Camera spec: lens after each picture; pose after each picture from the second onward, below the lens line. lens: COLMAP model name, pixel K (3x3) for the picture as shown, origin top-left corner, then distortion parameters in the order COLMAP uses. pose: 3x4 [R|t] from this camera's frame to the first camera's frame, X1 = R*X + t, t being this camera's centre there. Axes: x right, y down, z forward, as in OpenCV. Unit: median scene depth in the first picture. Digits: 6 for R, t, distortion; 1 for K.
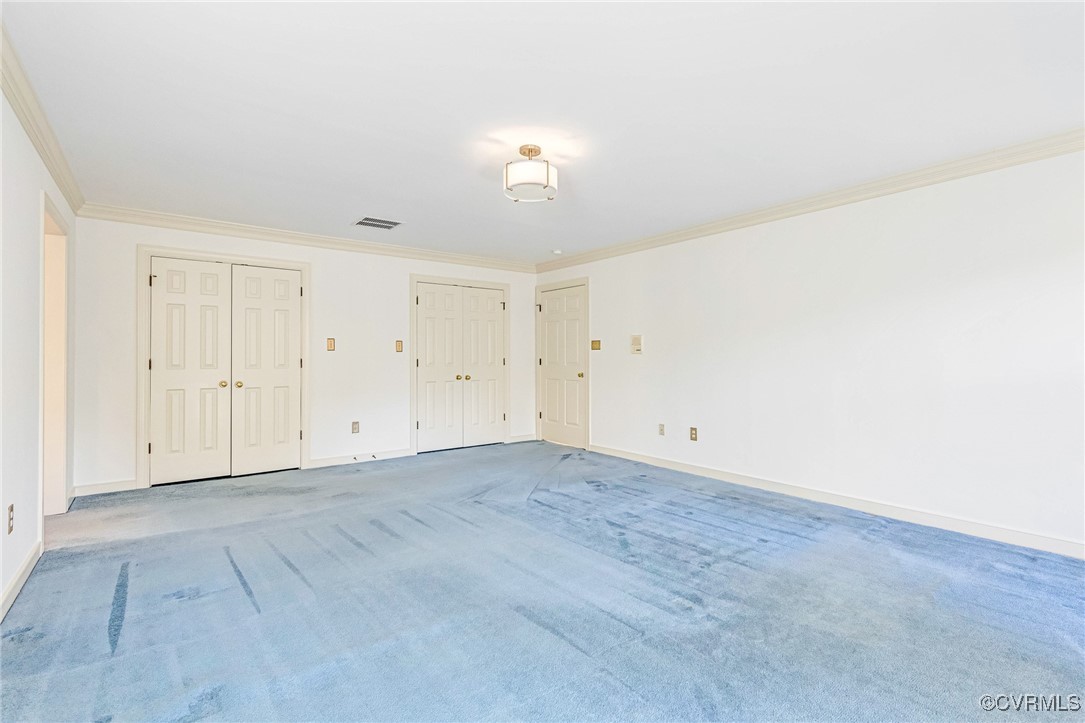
lens RADIAL K [[502.2, 0, 540.7], [0, 502.2, 358.5], [0, 0, 1]] dist [0.004819, -0.000864]
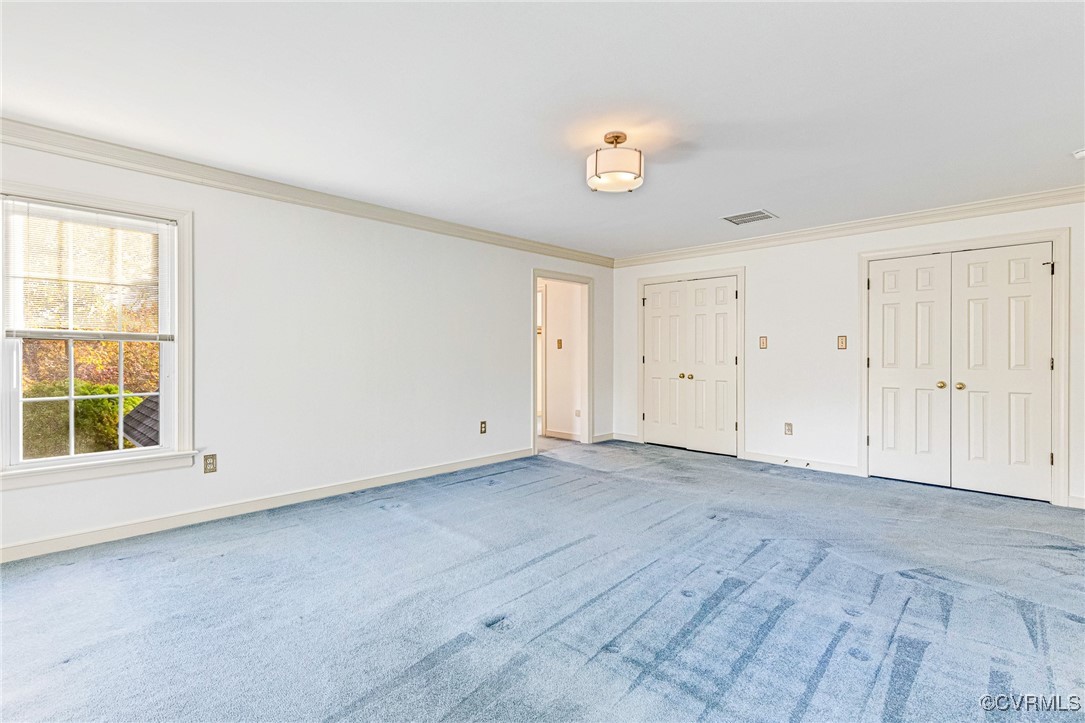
lens RADIAL K [[502.2, 0, 536.6], [0, 502.2, 353.7], [0, 0, 1]] dist [0.004819, -0.000864]
pose [[0.145576, 0.001797, -0.989345, 0.601883], [-0.008398, 0.999965, 0.000581, -0.002291], [0.989311, 0.008224, 0.145586, 0.468325]]
